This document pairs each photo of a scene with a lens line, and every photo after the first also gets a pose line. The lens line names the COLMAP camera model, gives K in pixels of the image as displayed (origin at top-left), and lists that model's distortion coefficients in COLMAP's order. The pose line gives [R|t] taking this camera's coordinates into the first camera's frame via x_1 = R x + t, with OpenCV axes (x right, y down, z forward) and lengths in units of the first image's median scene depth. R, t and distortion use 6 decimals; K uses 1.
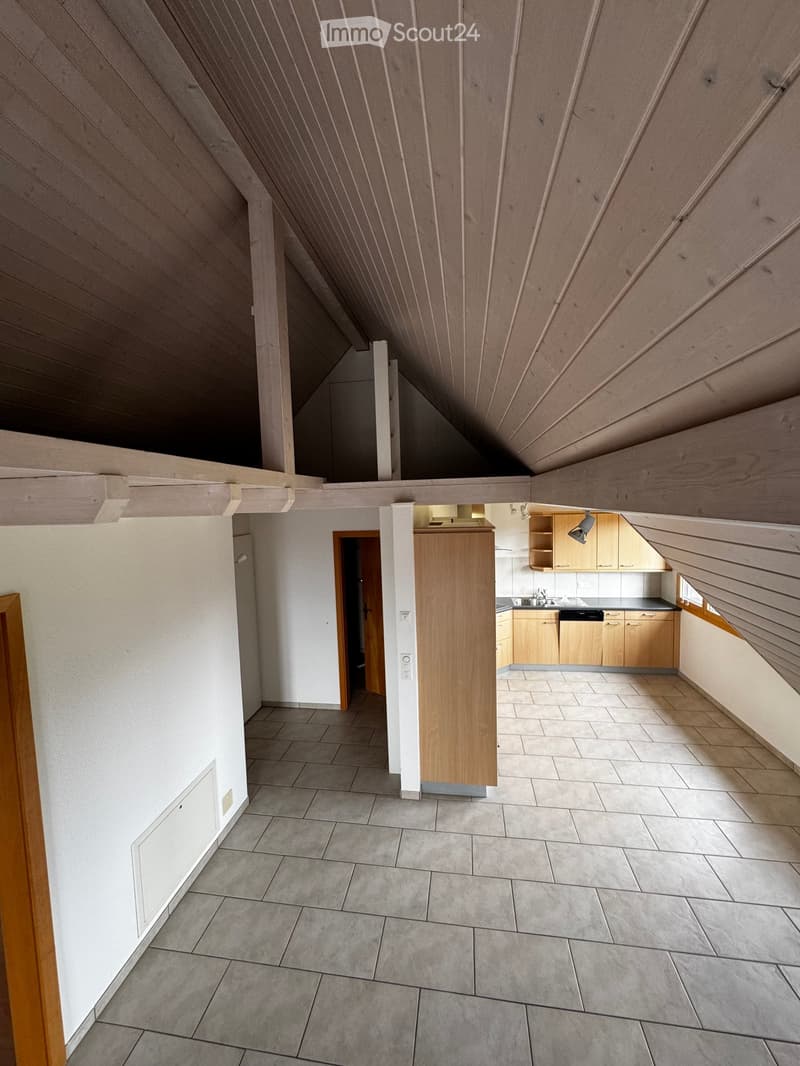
lens RADIAL K [[422.3, 0, 400.6], [0, 422.3, 535.5], [0, 0, 1]] dist [-0.003635, 0.000021]
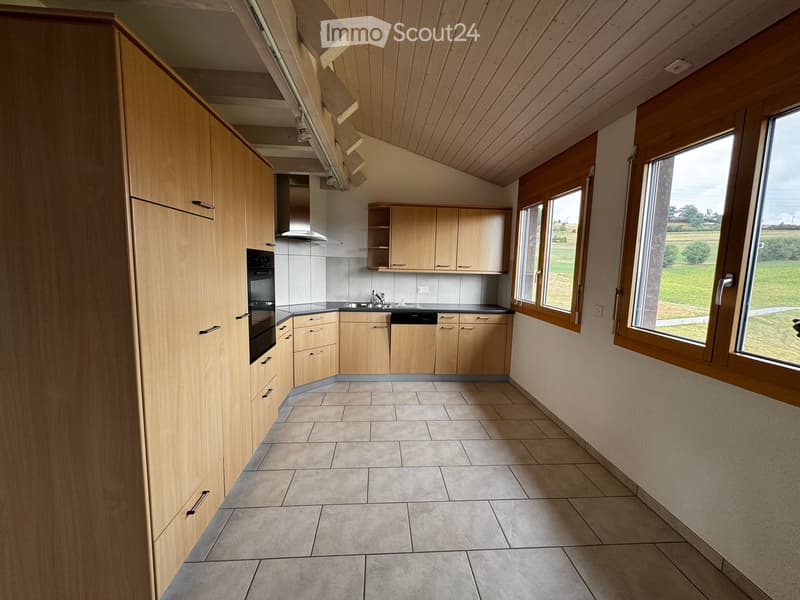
lens RADIAL K [[316.9, 0, 401.1], [0, 316.9, 301.1], [0, 0, 1]] dist [-0.003635, 0.000021]
pose [[0.972526, 0.030001, 0.230854, 0.248537], [-0.037603, 0.998883, 0.028600, 0.136972], [-0.229738, -0.036495, 0.972568, 0.361710]]
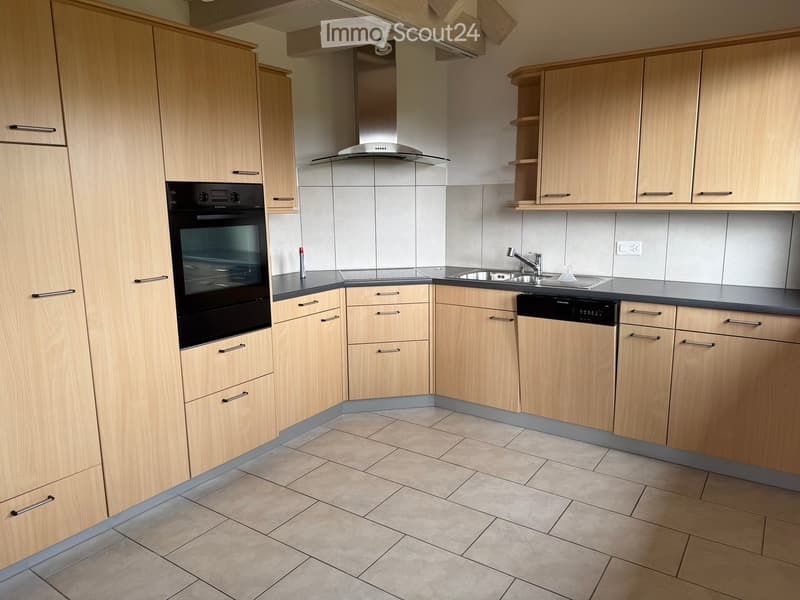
lens RADIAL K [[551.7, 0, 397.9], [0, 551.7, 300.2], [0, 0, 1]] dist [0.007436, -0.014885]
pose [[0.900686, 0.098331, -0.423196, 0.515791], [-0.050334, 0.991109, 0.123162, 0.123815], [0.431545, -0.089629, 0.897628, 0.437125]]
